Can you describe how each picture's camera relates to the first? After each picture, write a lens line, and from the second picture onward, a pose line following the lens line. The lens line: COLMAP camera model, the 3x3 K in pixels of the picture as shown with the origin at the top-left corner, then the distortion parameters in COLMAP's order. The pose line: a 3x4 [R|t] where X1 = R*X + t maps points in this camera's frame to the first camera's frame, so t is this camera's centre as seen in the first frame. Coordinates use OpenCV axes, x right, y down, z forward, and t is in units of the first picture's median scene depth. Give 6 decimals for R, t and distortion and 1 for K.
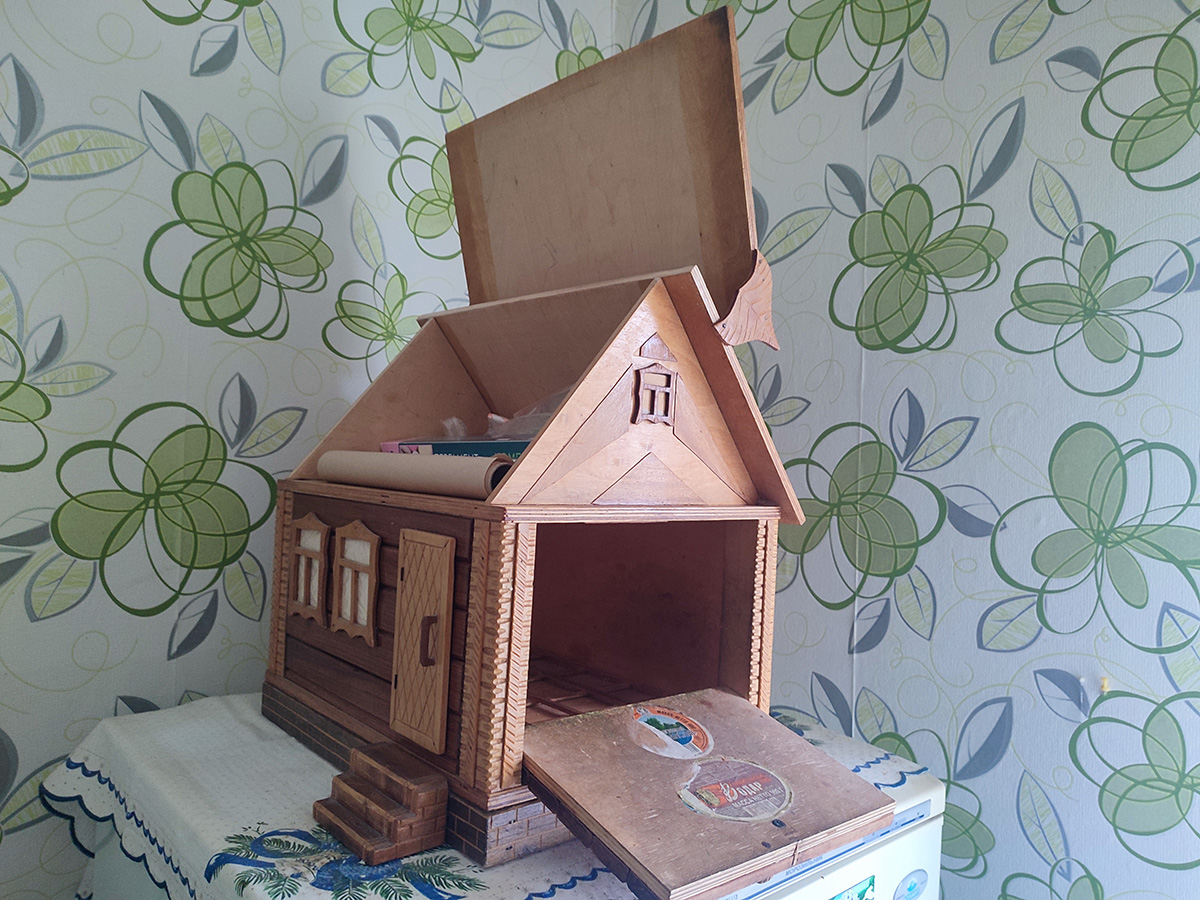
lens RADIAL K [[861.0, 0, 600.0], [0, 861.0, 450.0], [0, 0, 1]] dist [0.018426, -0.003399]
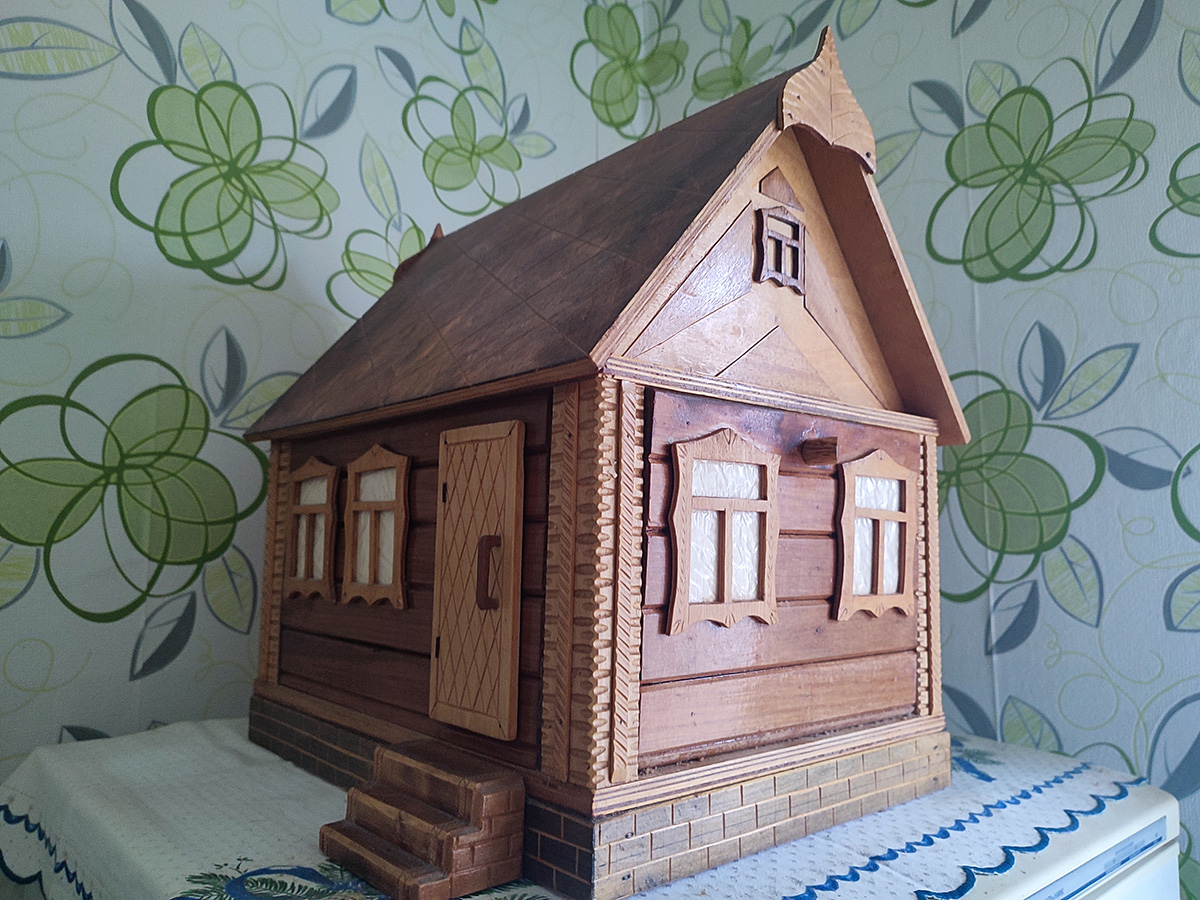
lens RADIAL K [[861.9, 0, 598.4], [0, 861.9, 456.2], [0, 0, 1]] dist [0.002551, -0.000573]
pose [[0.999457, -0.032839, 0.002596, -0.076627], [0.032934, 0.994388, -0.100534, 0.139554], [0.000720, 0.100565, 0.994930, 0.216290]]
